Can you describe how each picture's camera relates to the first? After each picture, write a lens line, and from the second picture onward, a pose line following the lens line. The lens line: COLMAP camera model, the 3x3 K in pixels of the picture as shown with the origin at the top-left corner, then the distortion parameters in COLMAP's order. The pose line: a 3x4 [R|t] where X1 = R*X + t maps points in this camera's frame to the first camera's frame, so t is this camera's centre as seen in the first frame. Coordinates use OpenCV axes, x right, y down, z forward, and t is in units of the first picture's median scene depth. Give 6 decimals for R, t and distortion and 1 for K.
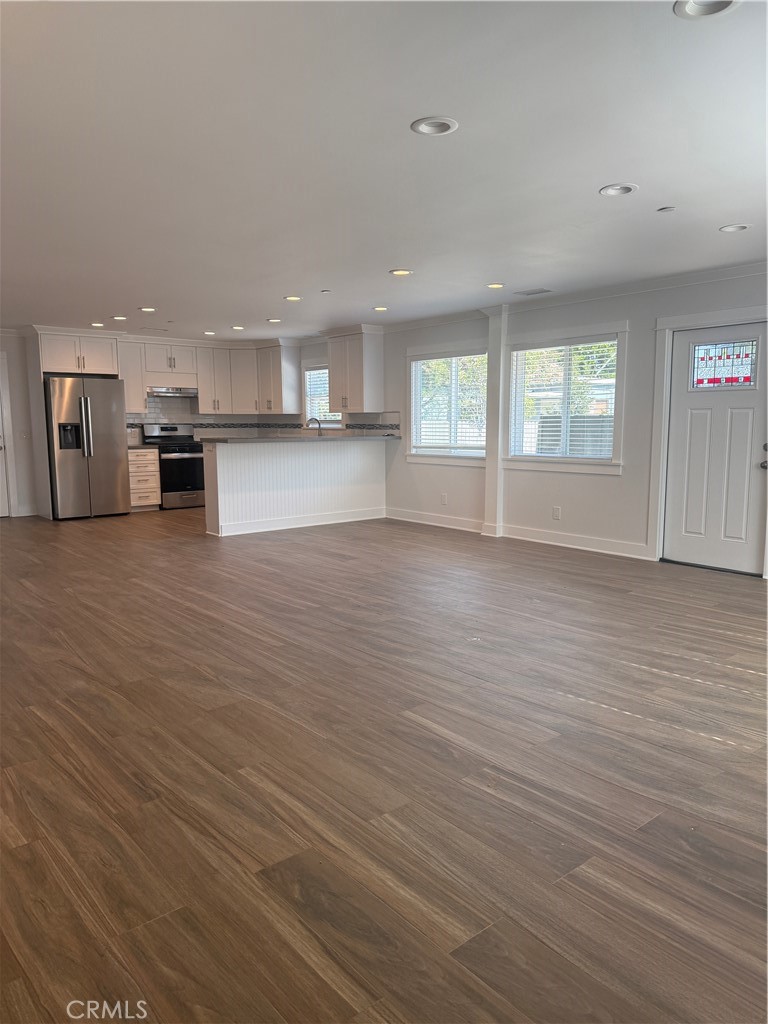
lens RADIAL K [[707.4, 0, 387.3], [0, 707.4, 514.2], [0, 0, 1]] dist [0.186133, -0.388424]
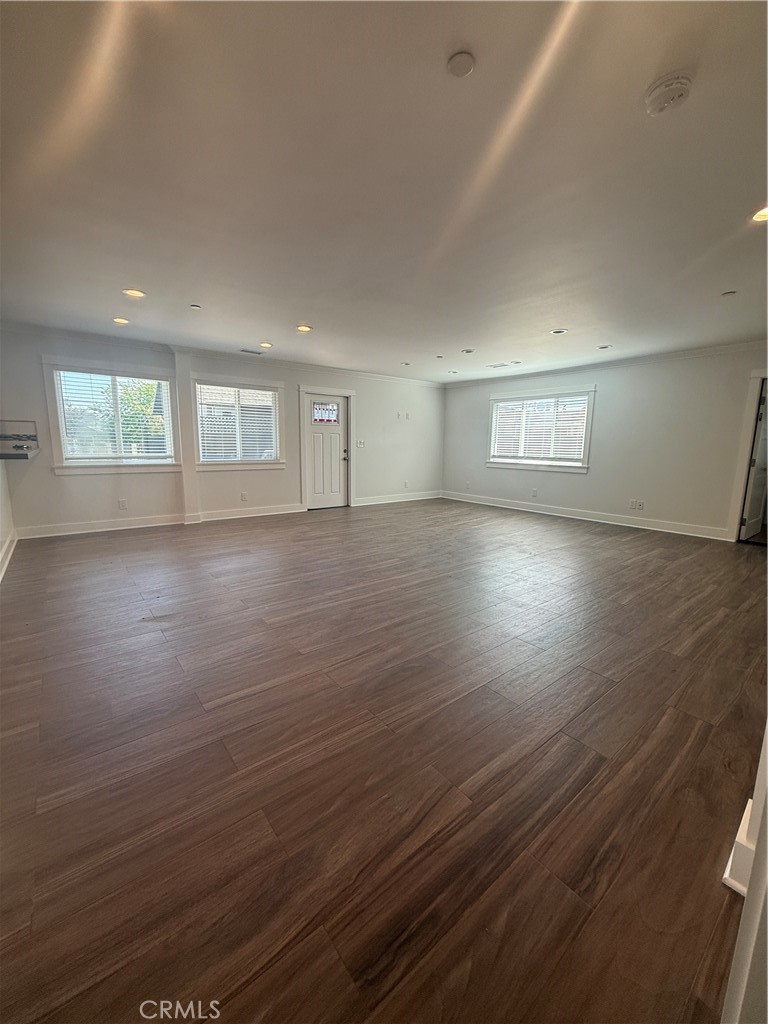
lens RADIAL K [[407.3, 0, 384.0], [0, 407.3, 510.9], [0, 0, 1]] dist [0.000173, 0.000038]
pose [[0.022814, -0.159499, 0.986934, -0.509003], [0.115869, 0.980960, 0.155855, -0.059328], [-0.993002, 0.110799, 0.040861, 0.534256]]
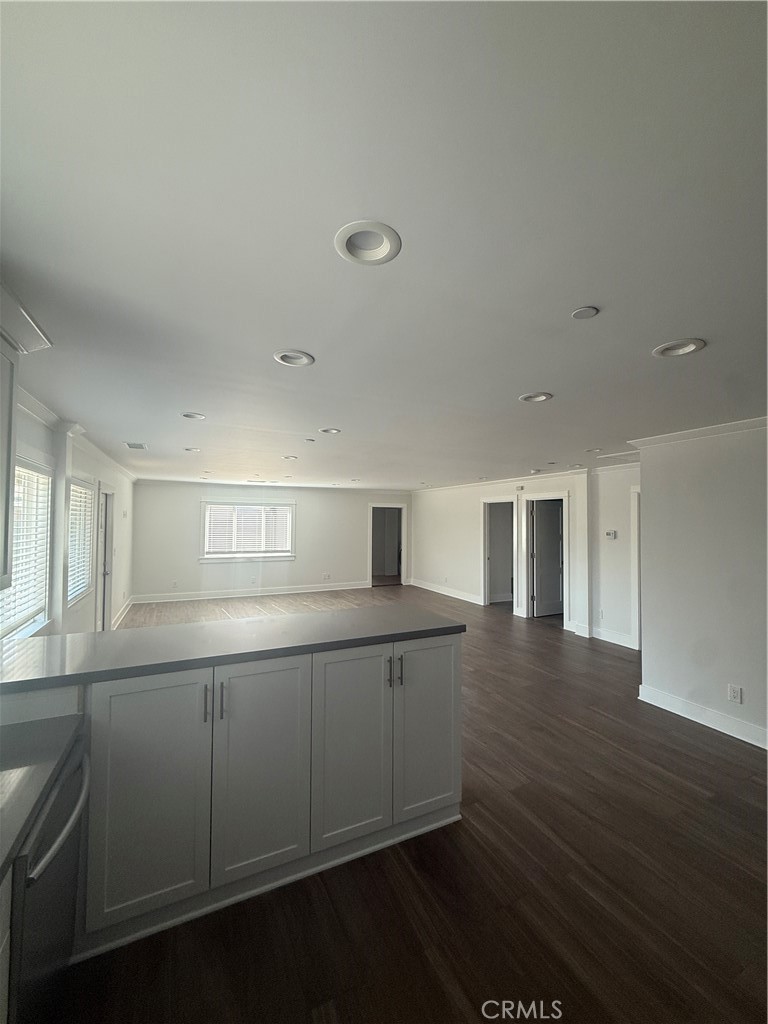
lens RADIAL K [[407.3, 0, 384.0], [0, 407.3, 510.9], [0, 0, 1]] dist [0.000173, 0.000038]
pose [[-0.971567, 0.002359, 0.236752, -0.241519], [0.026592, 0.994711, 0.099216, -0.191015], [-0.235265, 0.102690, -0.966491, 1.132952]]
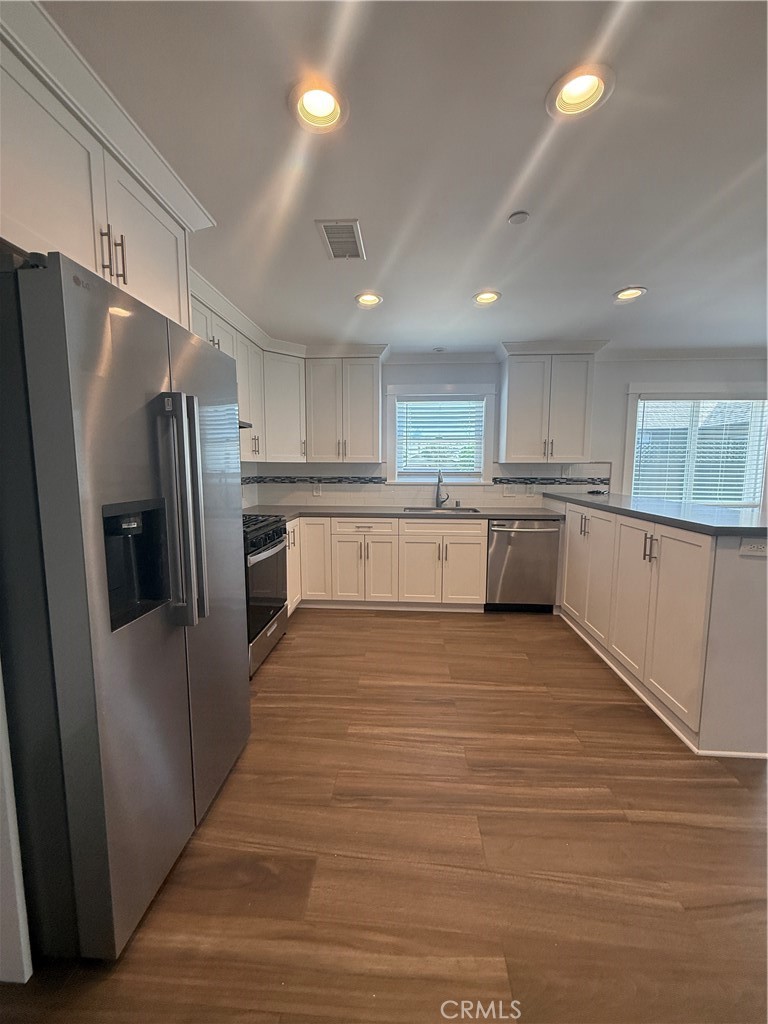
lens RADIAL K [[407.3, 0, 384.0], [0, 407.3, 510.9], [0, 0, 1]] dist [0.000173, 0.000038]
pose [[0.687628, -0.073360, 0.722348, -0.480702], [0.089905, 0.995829, 0.015550, -0.119065], [-0.720476, 0.054250, 0.691355, 0.863133]]
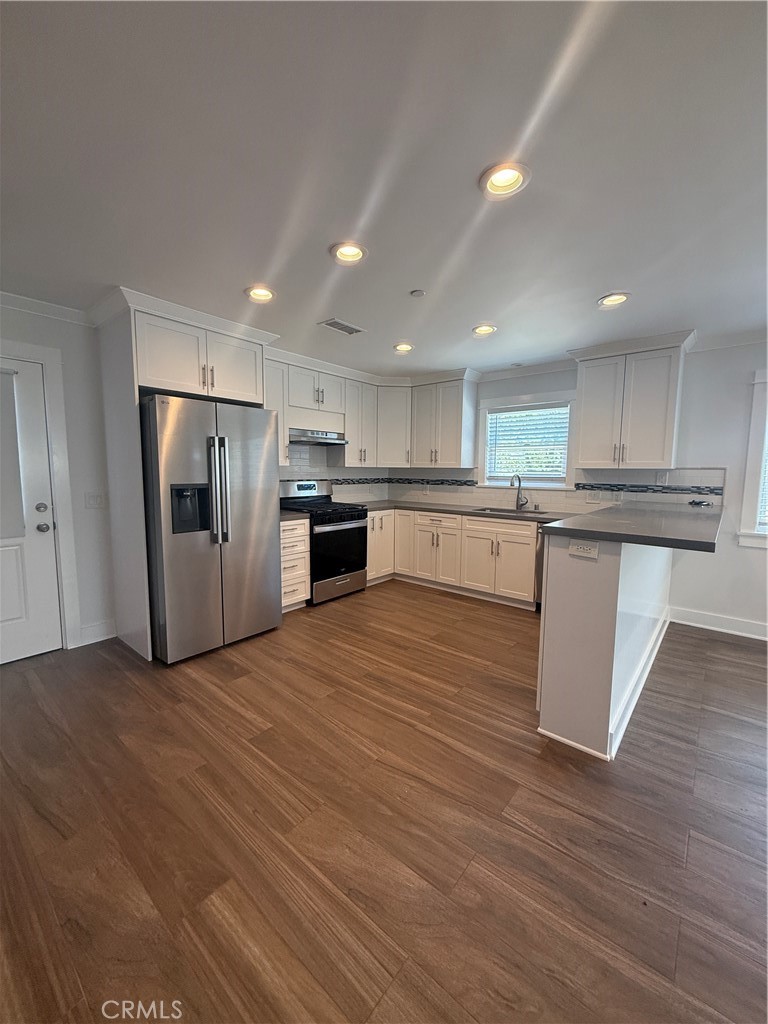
lens RADIAL K [[407.3, 0, 384.0], [0, 407.3, 510.9], [0, 0, 1]] dist [0.000173, 0.000038]
pose [[0.983656, -0.005530, 0.179973, -0.355472], [0.010729, 0.999552, -0.027927, -0.096949], [-0.179738, 0.029401, 0.983275, 0.682032]]
